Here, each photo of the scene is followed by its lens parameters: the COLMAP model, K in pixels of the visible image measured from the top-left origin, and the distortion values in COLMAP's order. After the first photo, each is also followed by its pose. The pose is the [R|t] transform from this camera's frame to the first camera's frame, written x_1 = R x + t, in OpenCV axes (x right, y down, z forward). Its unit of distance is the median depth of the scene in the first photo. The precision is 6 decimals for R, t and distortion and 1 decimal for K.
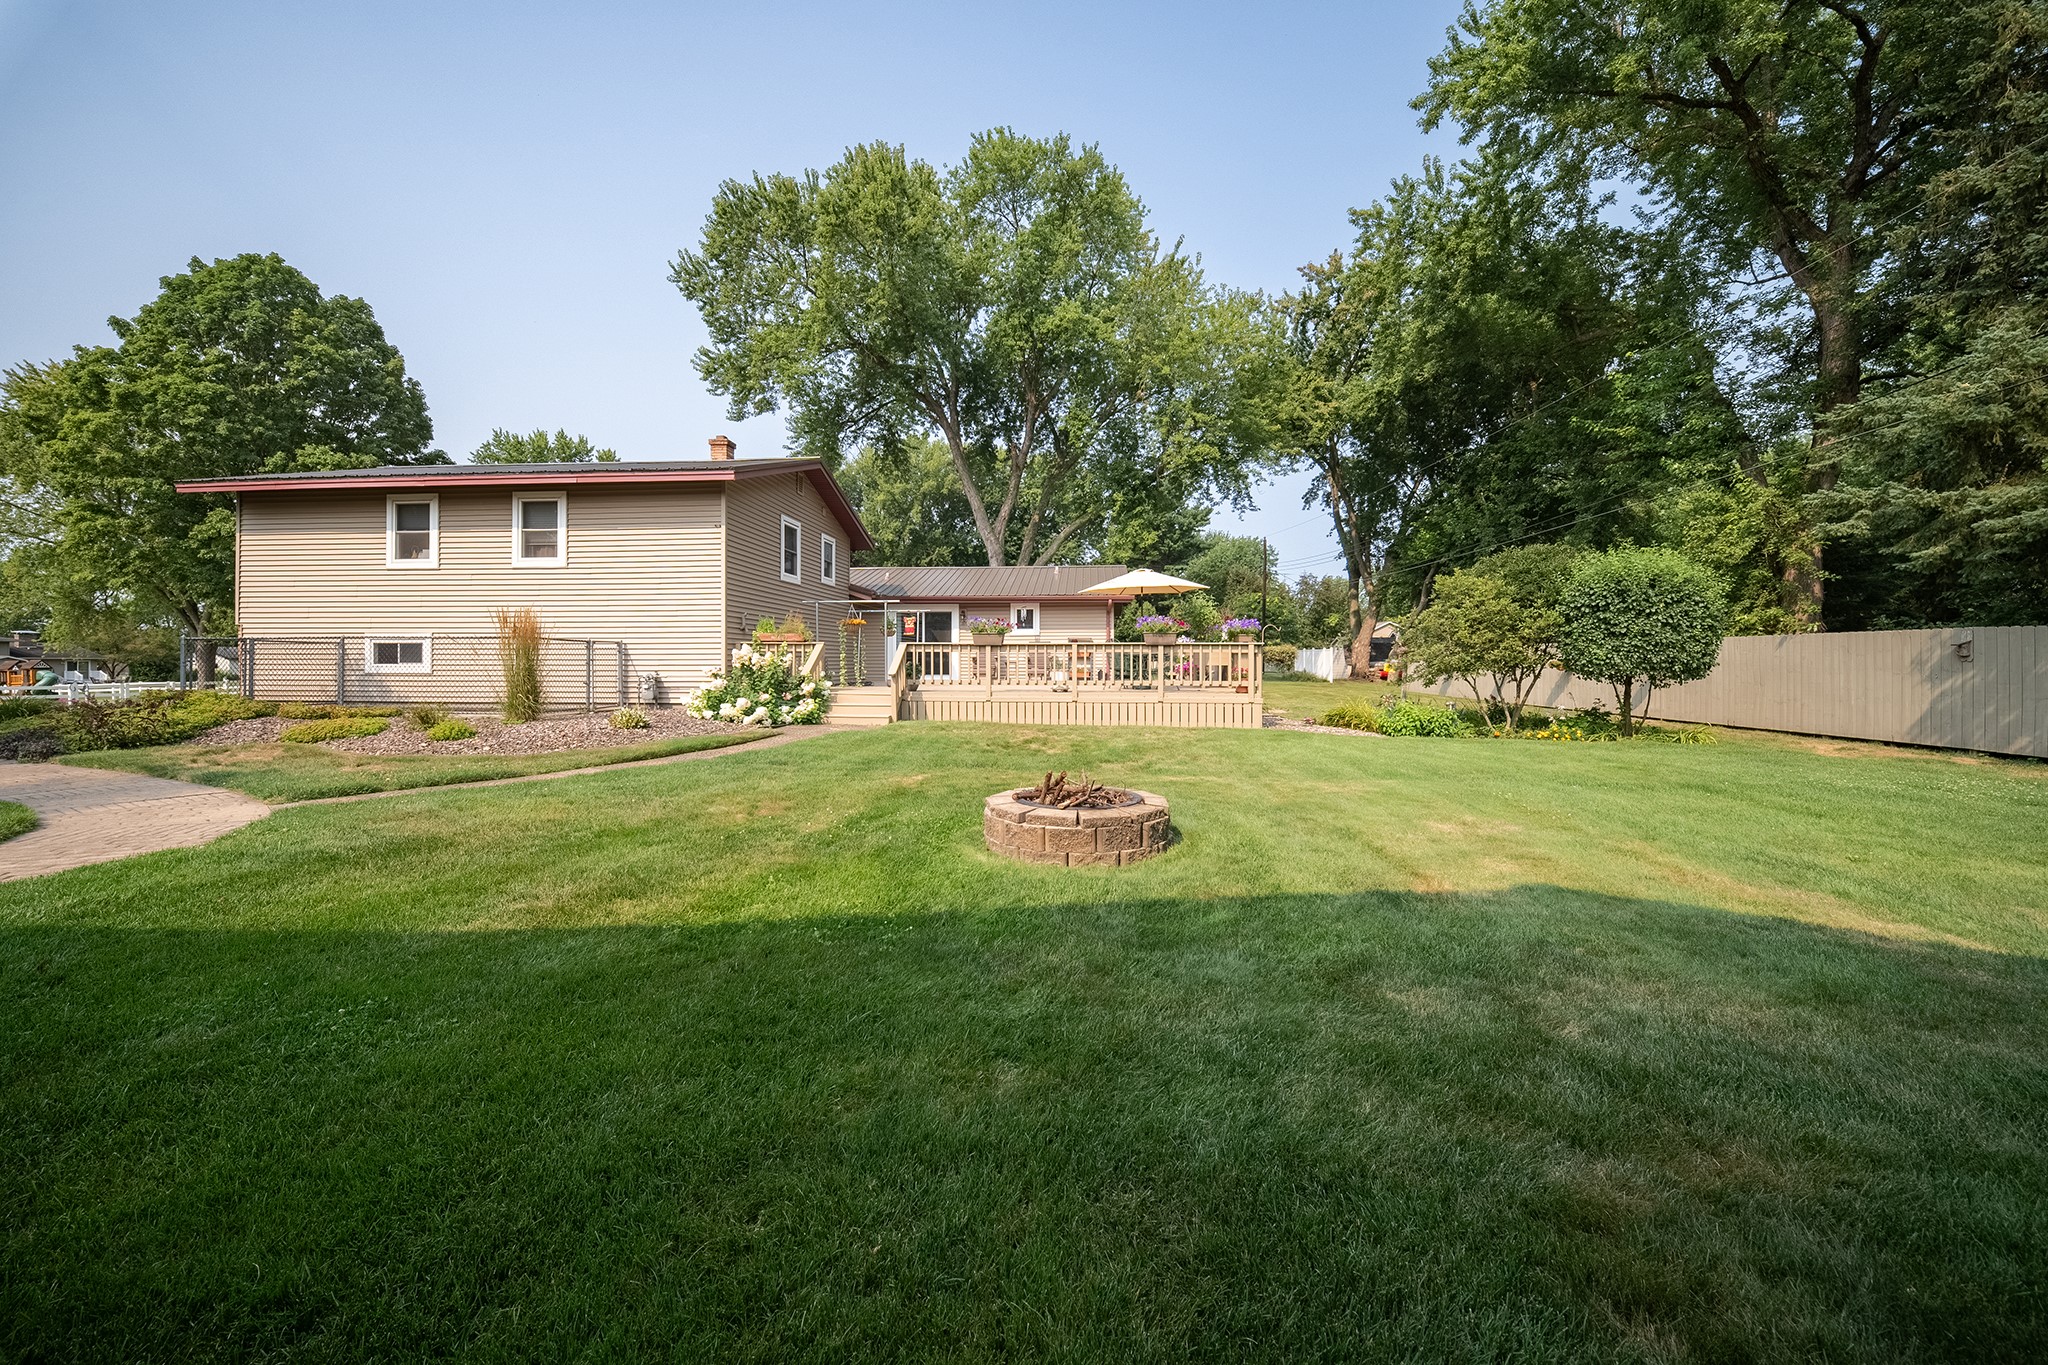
lens RADIAL K [[710.9, 0, 1018.6], [0, 710.9, 663.6], [0, 0, 1]] dist [-0.002100, -0.000165]
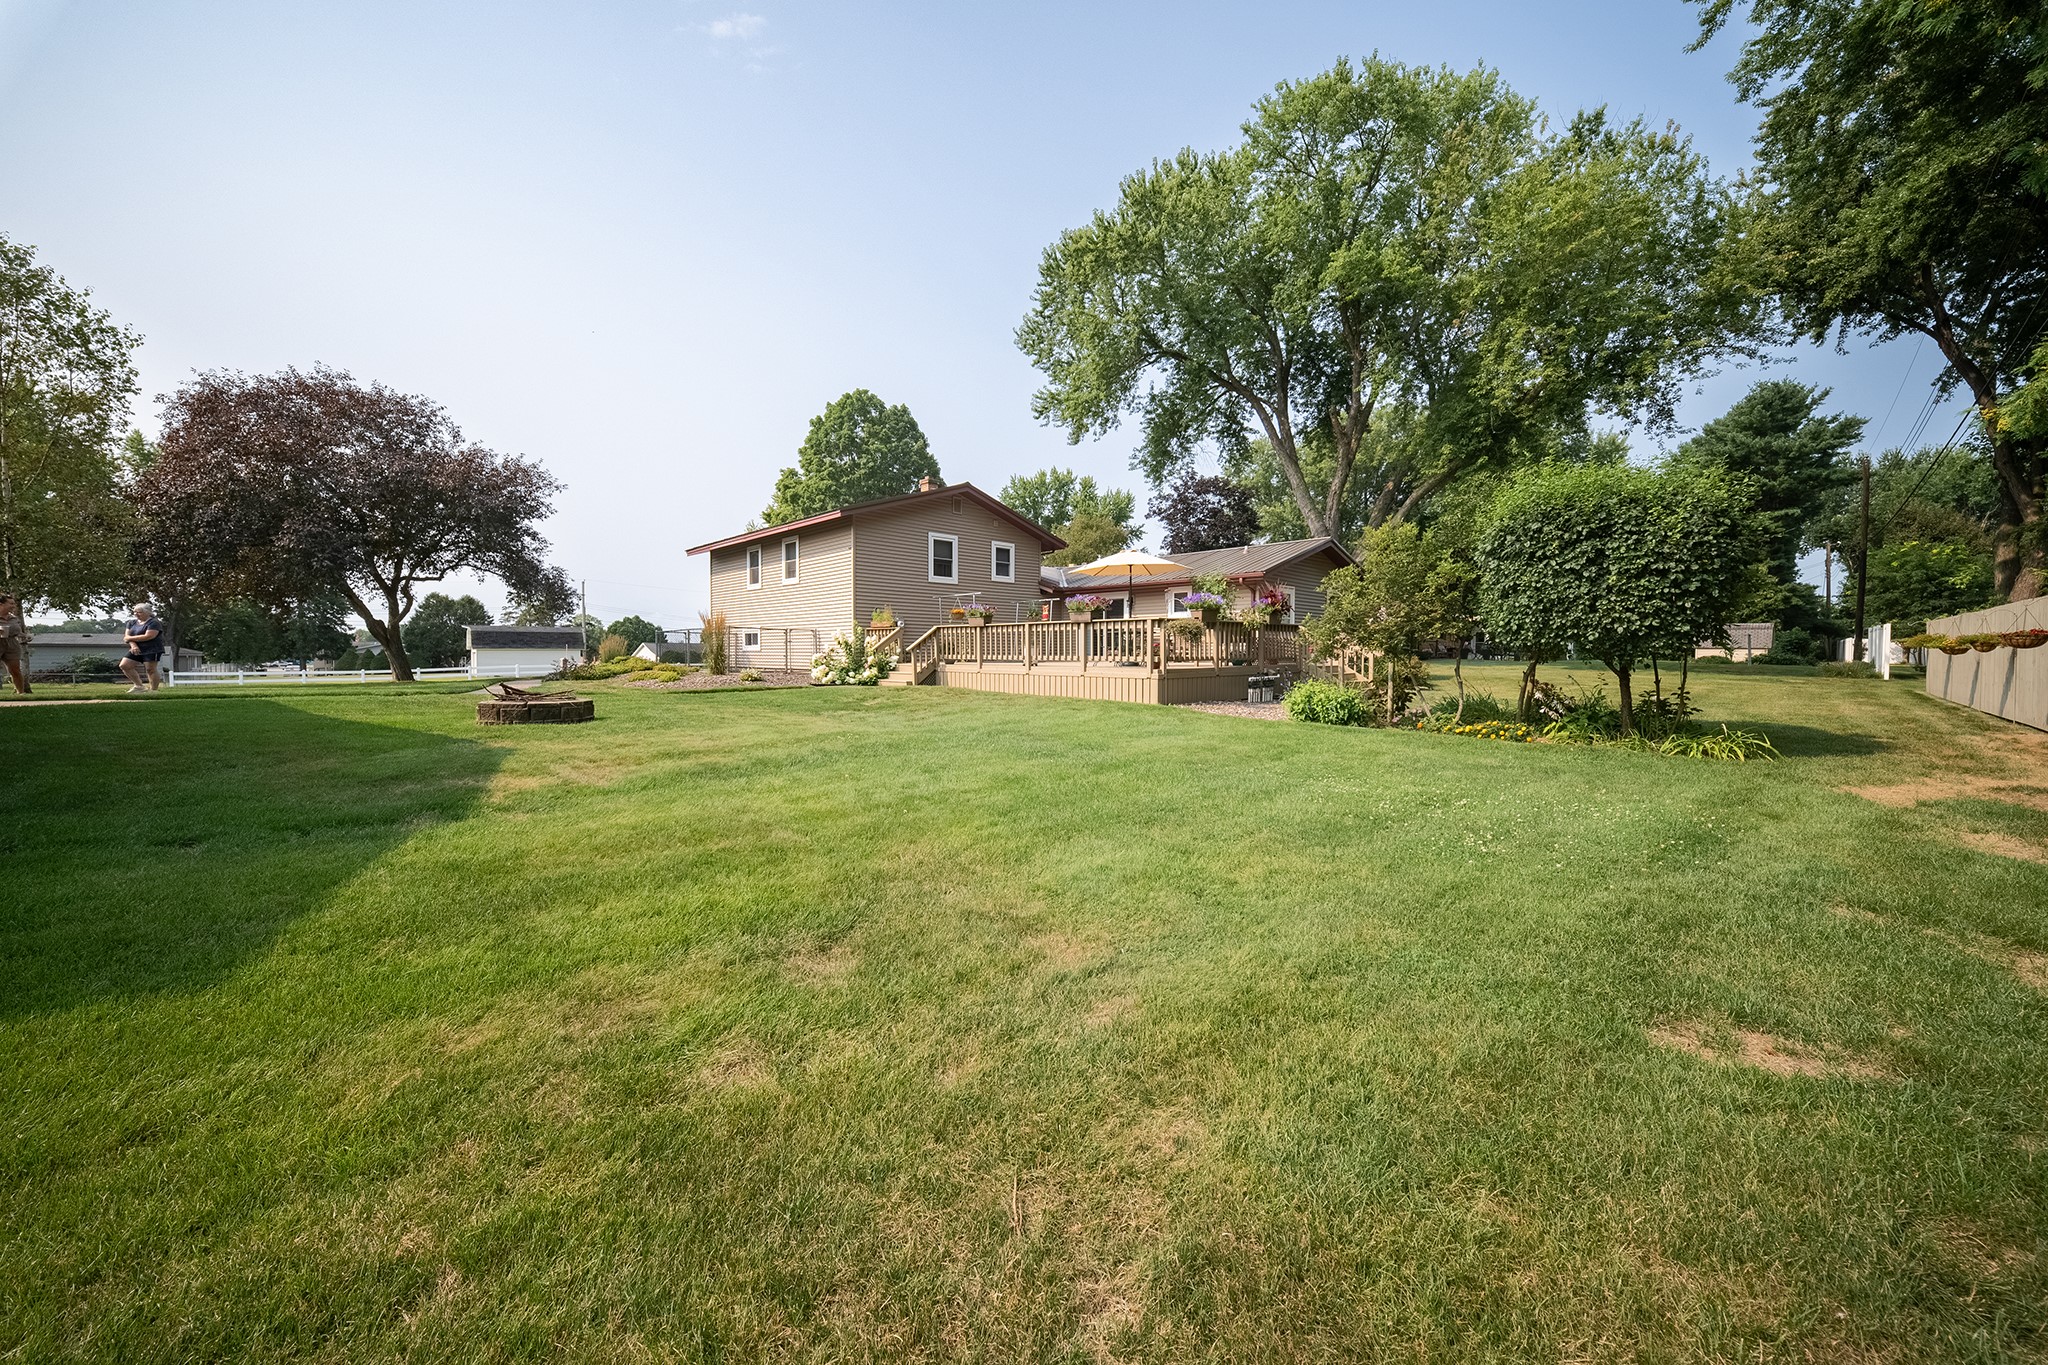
lens RADIAL K [[715.4, 0, 1042.5], [0, 715.4, 672.2], [0, 0, 1]] dist [0.002619, 0.000107]
pose [[0.773695, 0.014049, -0.633403, 0.345212], [-0.003148, 0.999827, 0.018331, 0.013133], [0.633551, -0.012189, 0.773605, 0.049658]]
